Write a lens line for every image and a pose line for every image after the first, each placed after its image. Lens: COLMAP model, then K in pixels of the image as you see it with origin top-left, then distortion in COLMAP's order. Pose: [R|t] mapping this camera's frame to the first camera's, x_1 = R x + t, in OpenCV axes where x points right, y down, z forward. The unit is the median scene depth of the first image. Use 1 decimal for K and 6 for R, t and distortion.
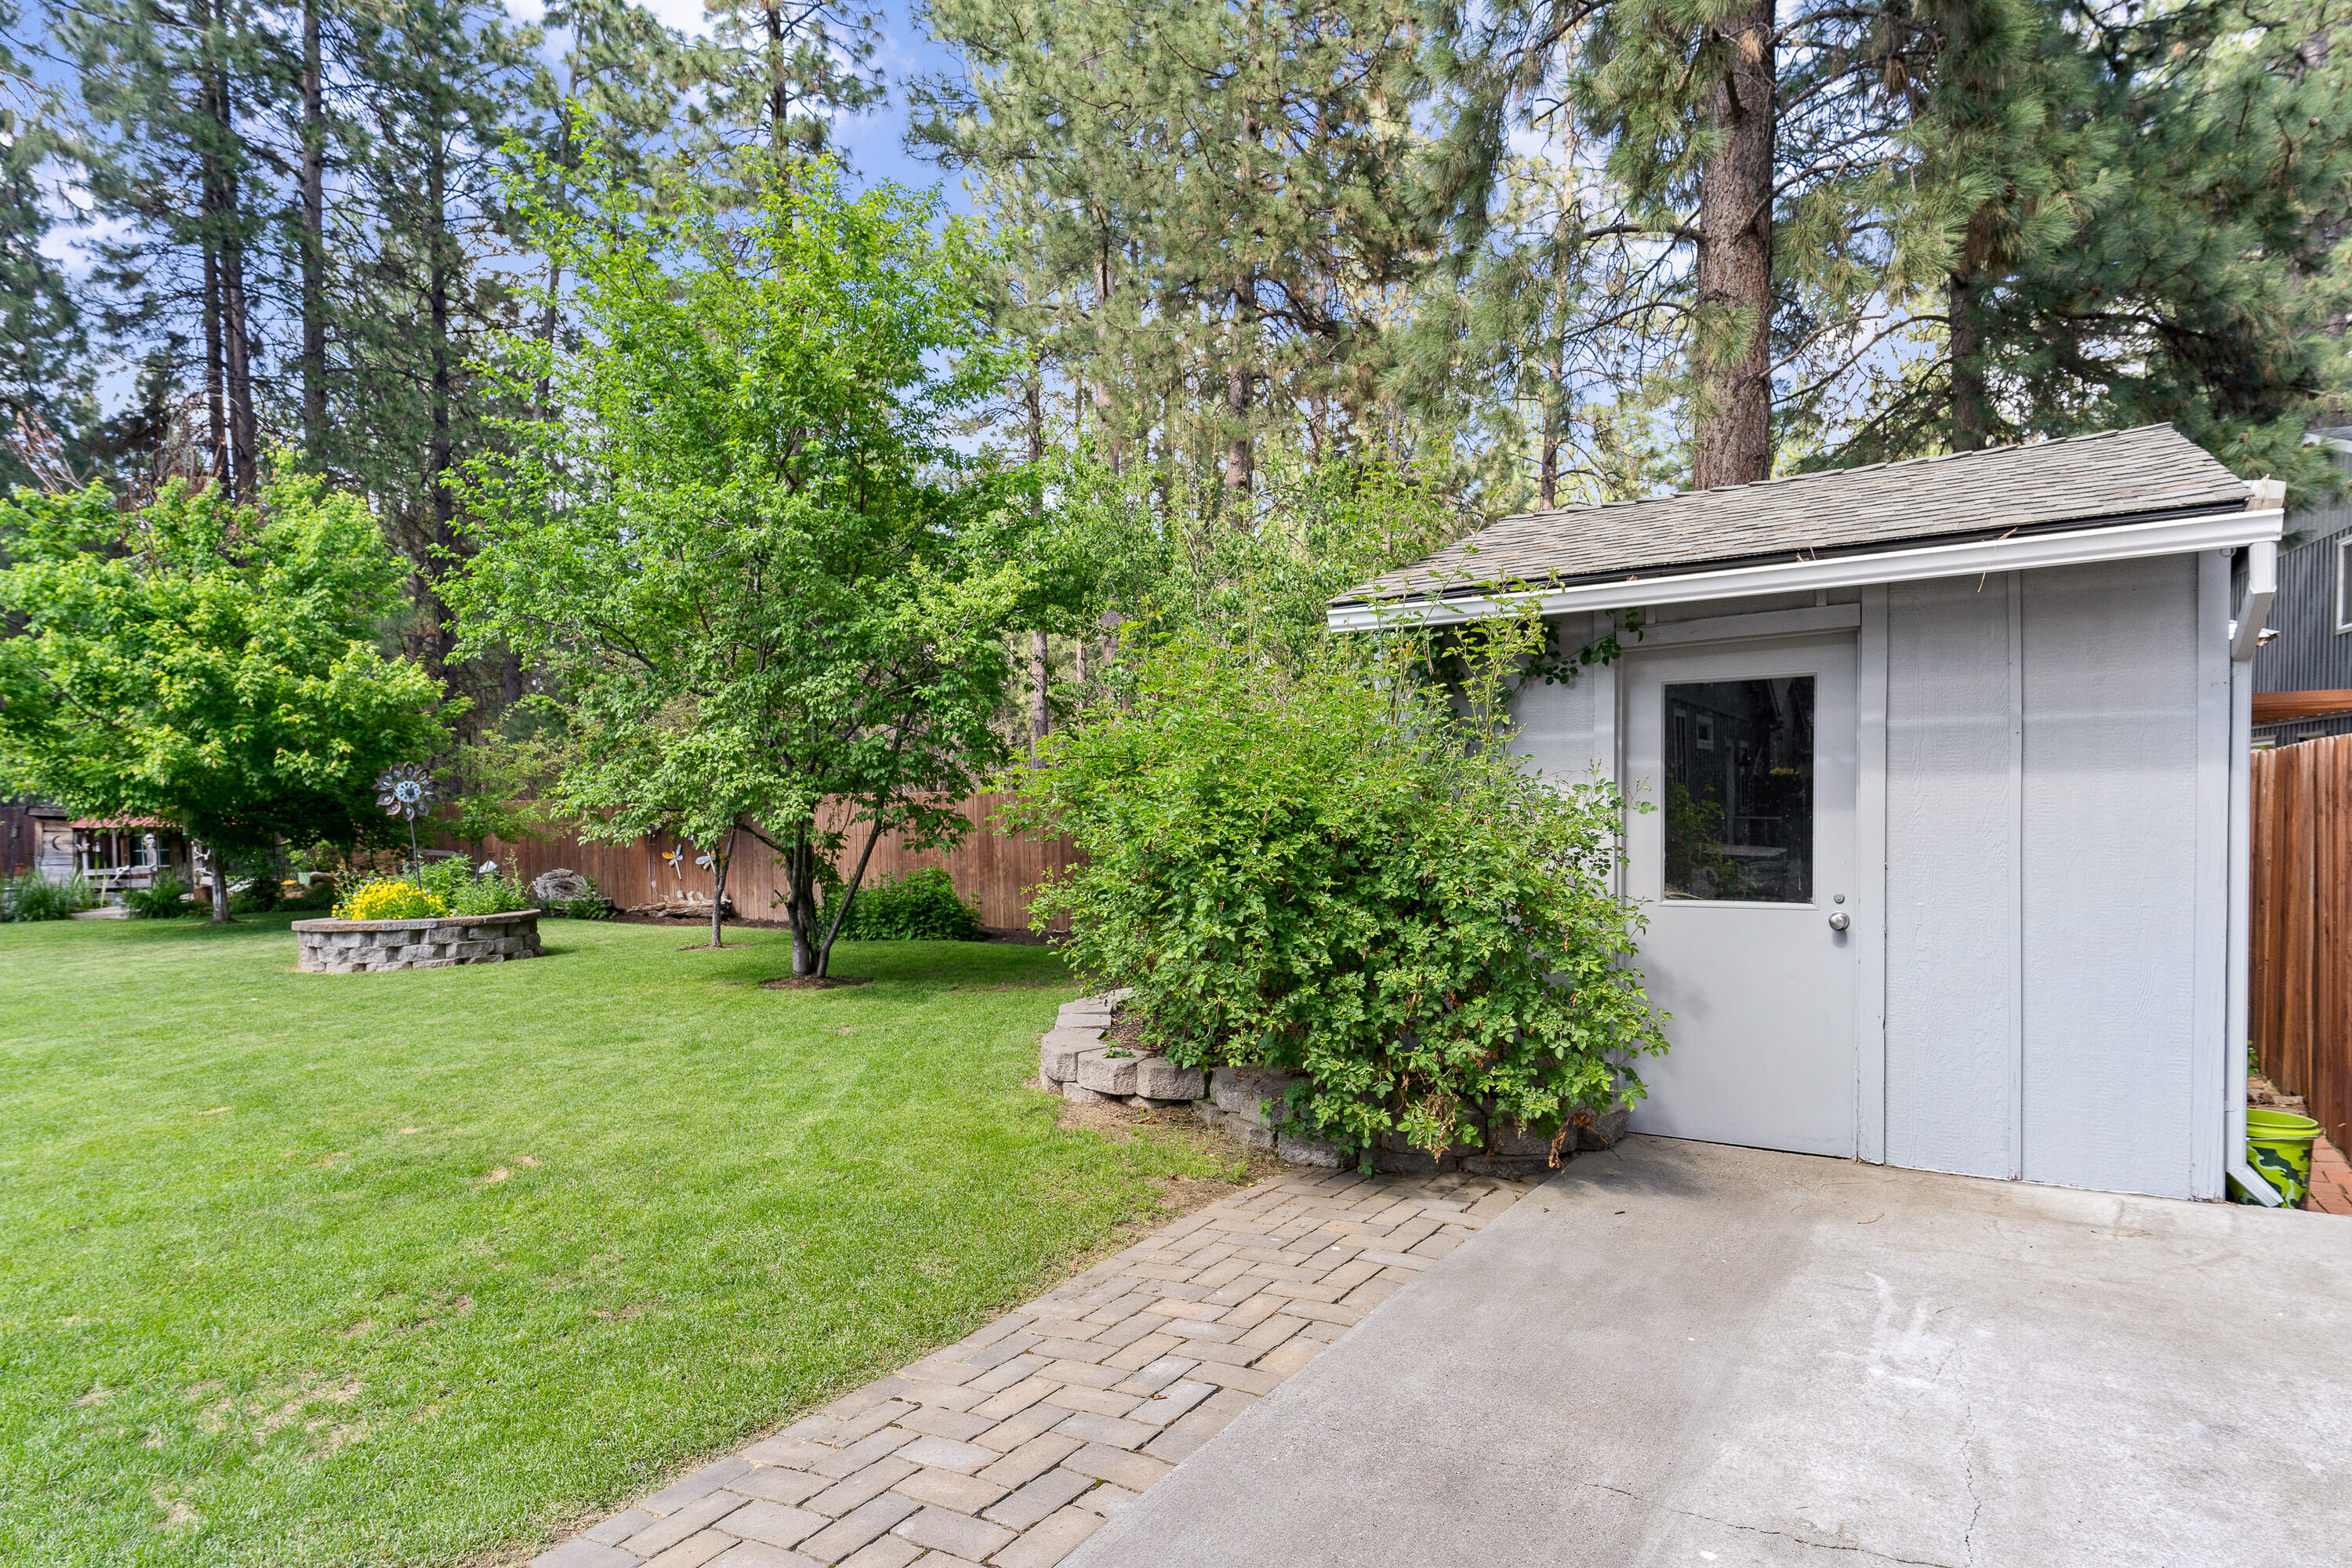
lens RADIAL K [[1294.4, 0, 1175.4], [0, 1294.4, 818.9], [0, 0, 1]] dist [0.002659, 0.000834]
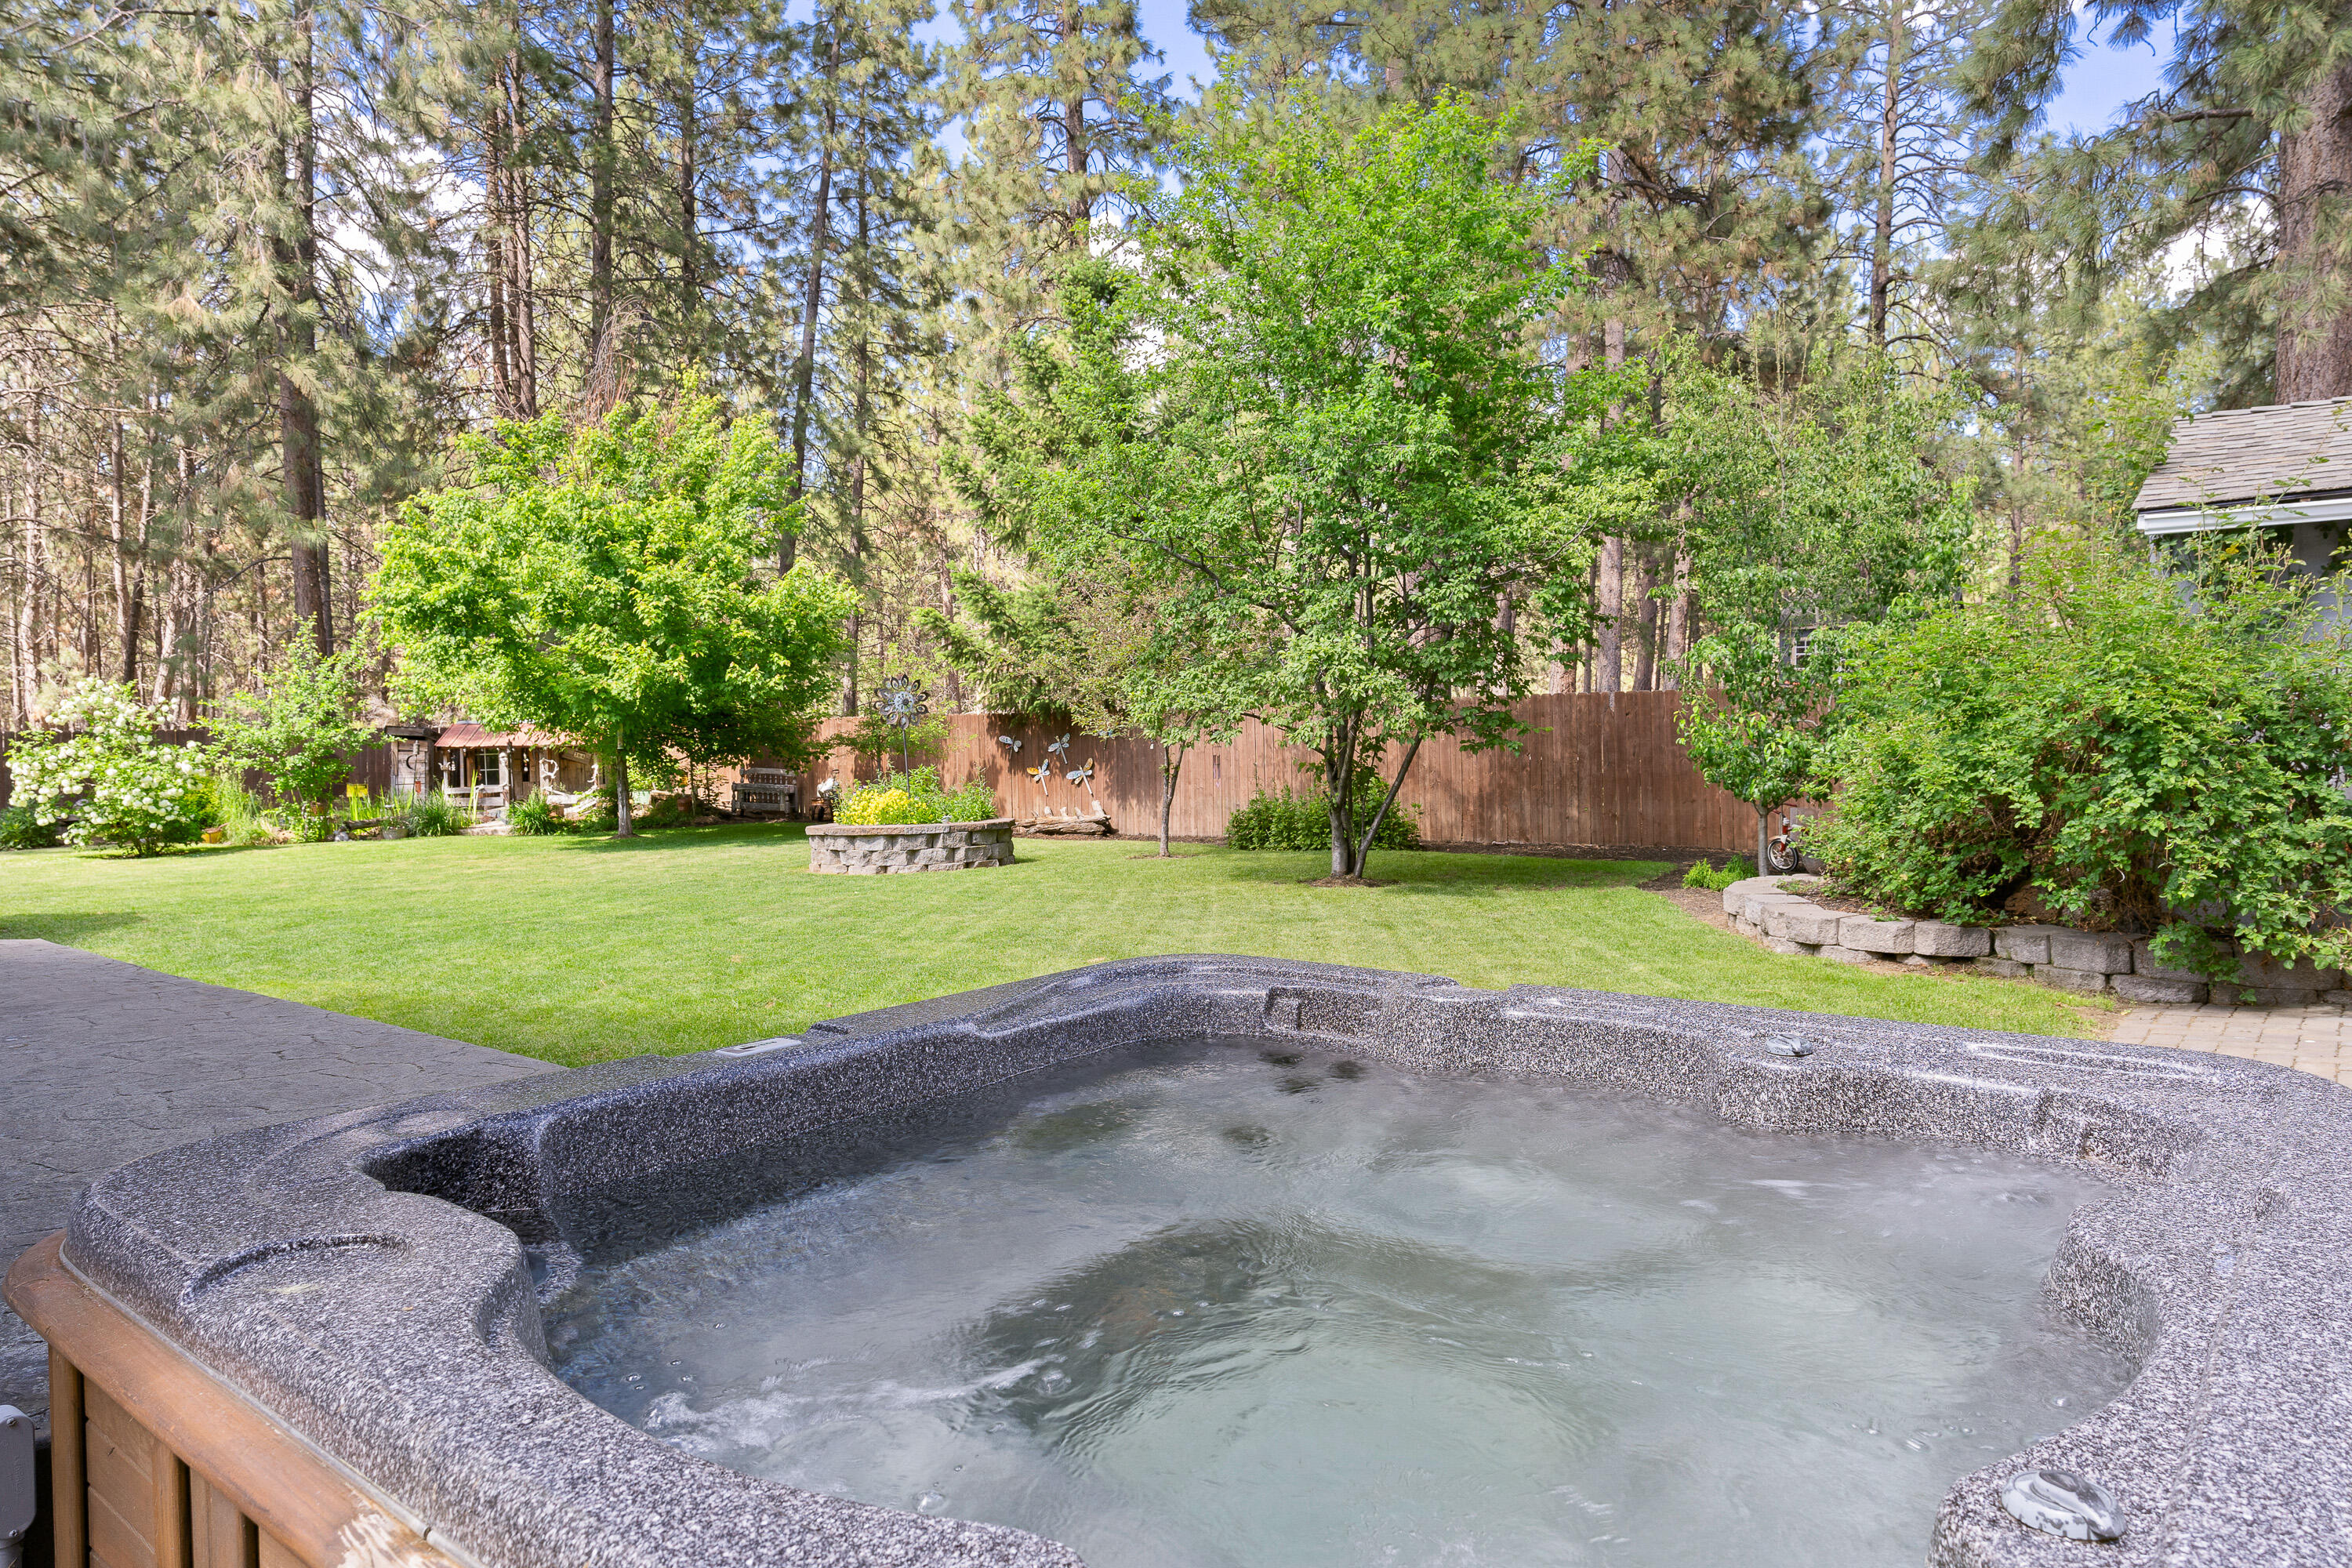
lens RADIAL K [[1505.7, 0, 1158.9], [0, 1505.7, 726.6], [0, 0, 1]] dist [-0.002363, 0.003770]
pose [[0.994625, -0.007039, -0.103306, -0.248021], [0.005628, 0.999887, -0.013948, 0.015472], [0.103393, 0.013291, 0.994552, -0.160585]]
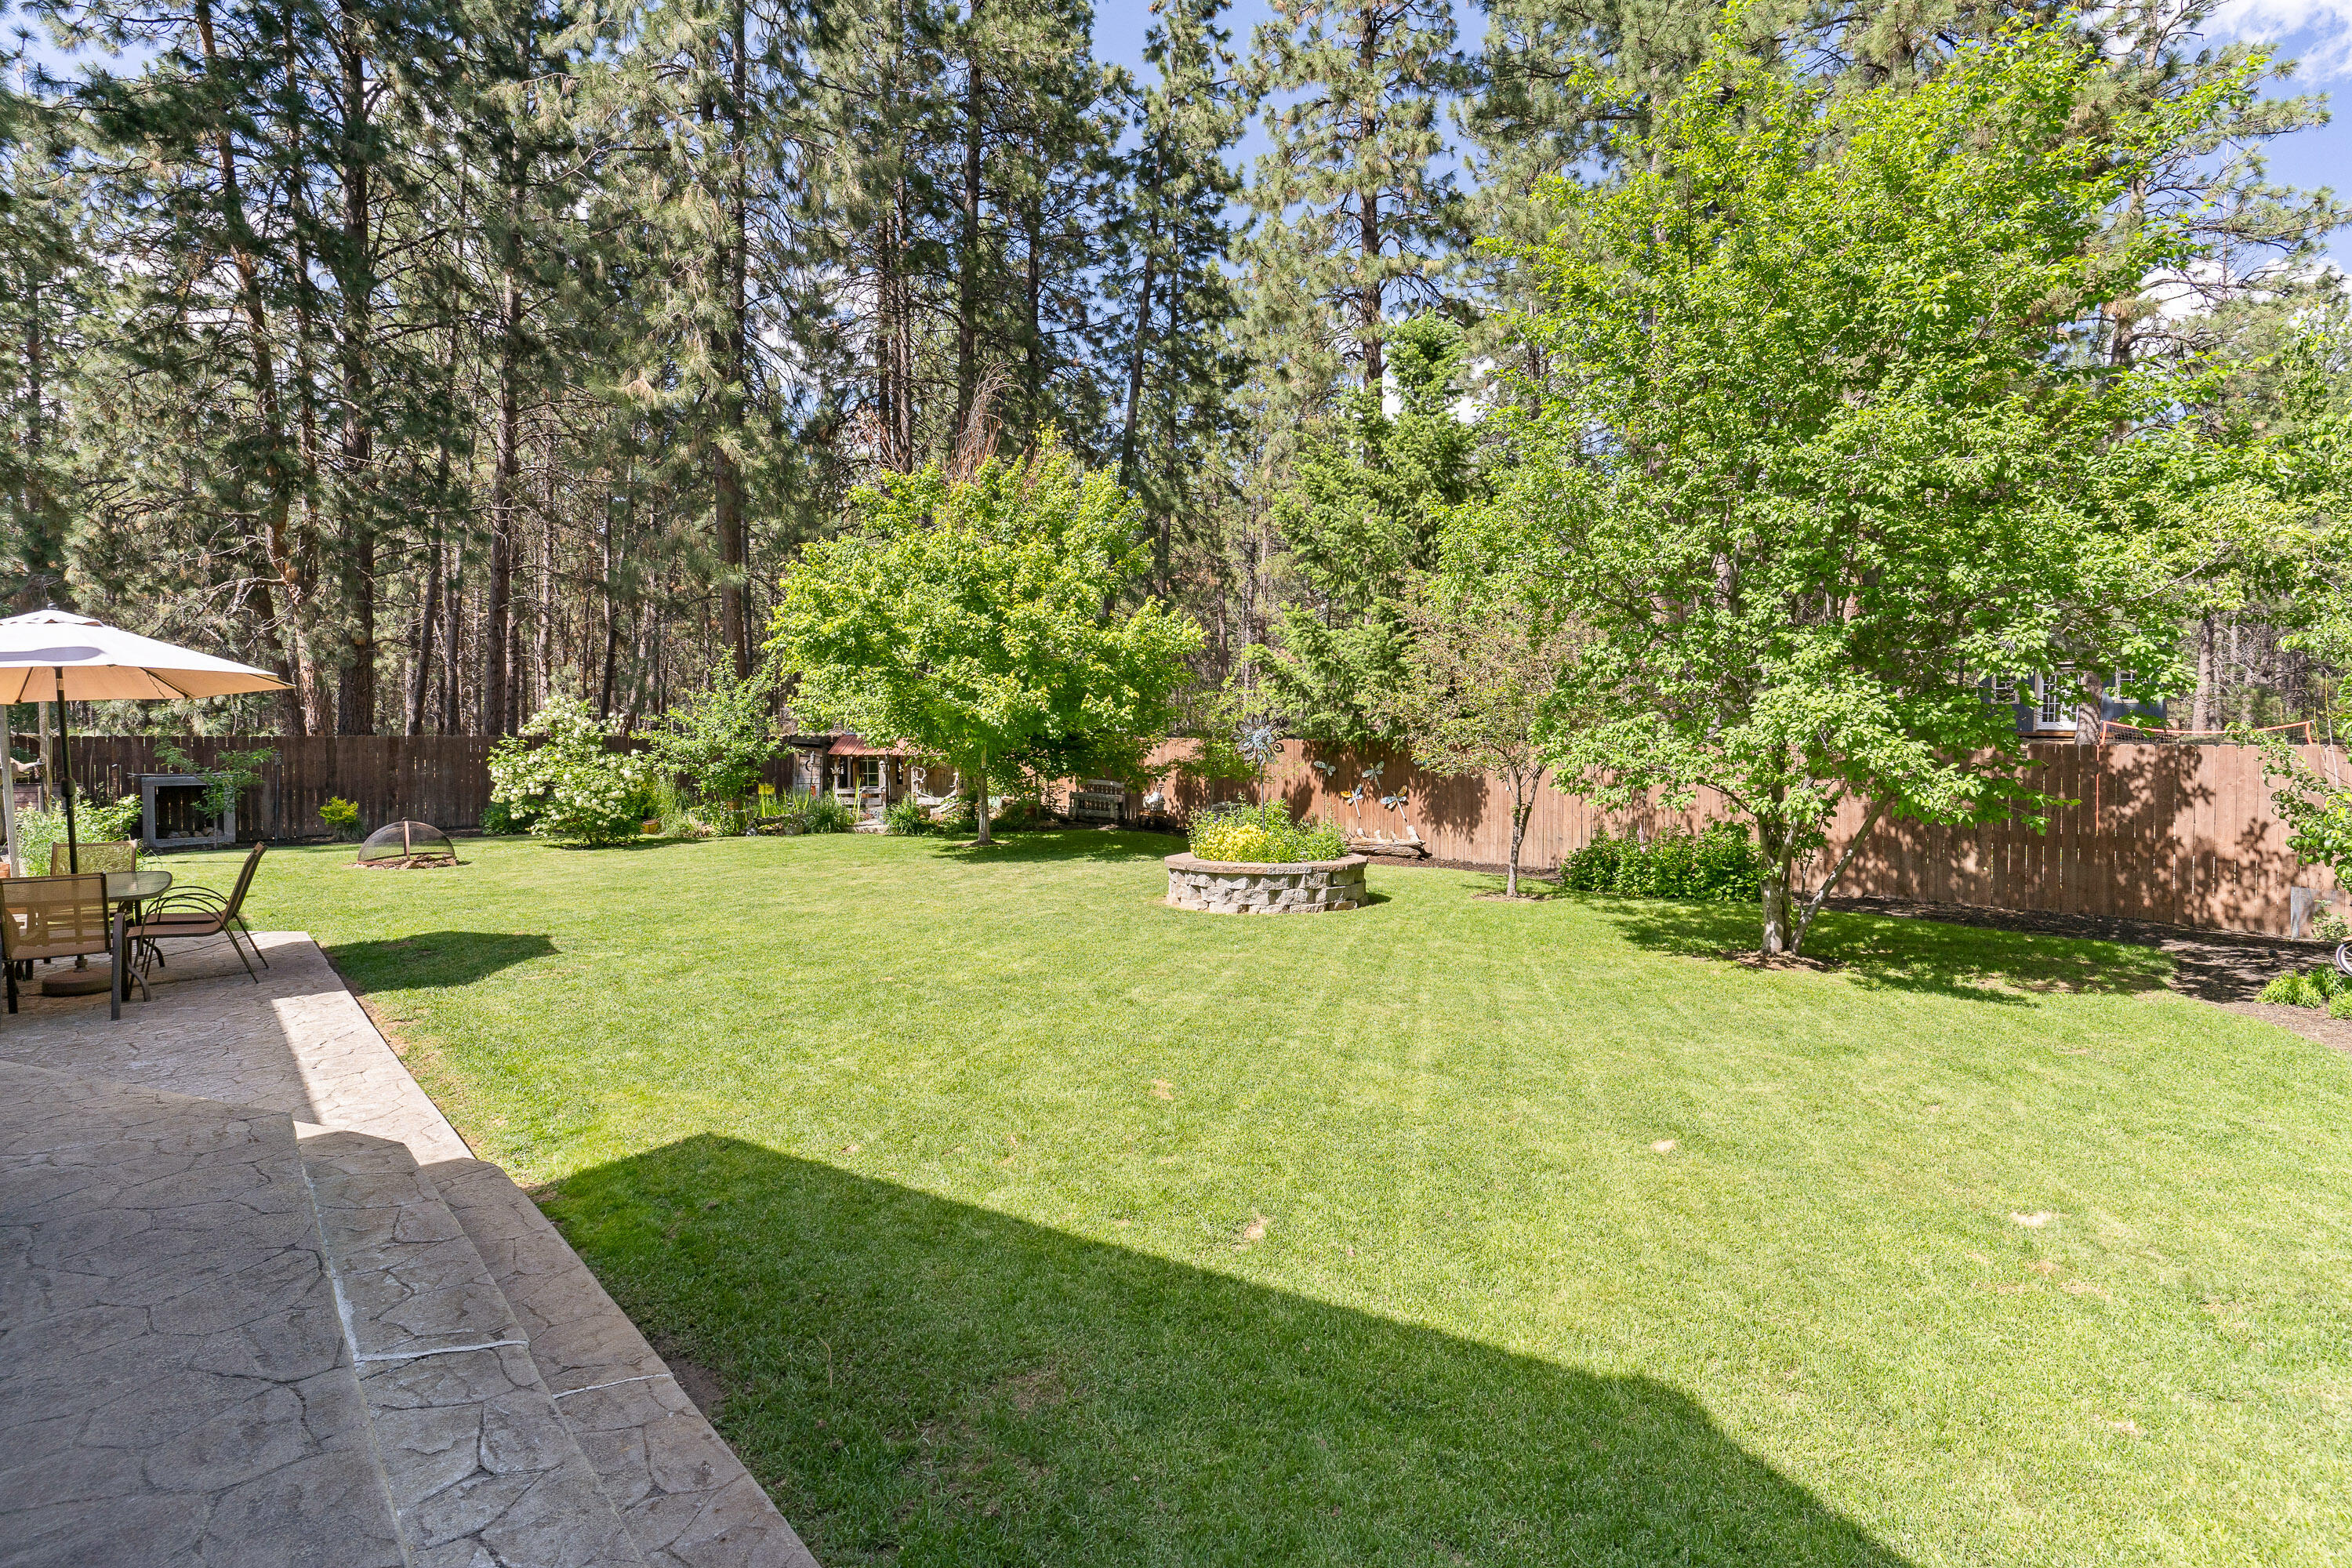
lens RADIAL K [[1126.1, 0, 1183.0], [0, 1126.1, 724.9], [0, 0, 1]] dist [0.000321, 0.000768]
pose [[0.968740, 0.012639, -0.247756, -0.399800], [-0.016675, 0.999760, -0.014201, -0.017023], [0.247517, 0.017889, 0.968718, 0.095955]]
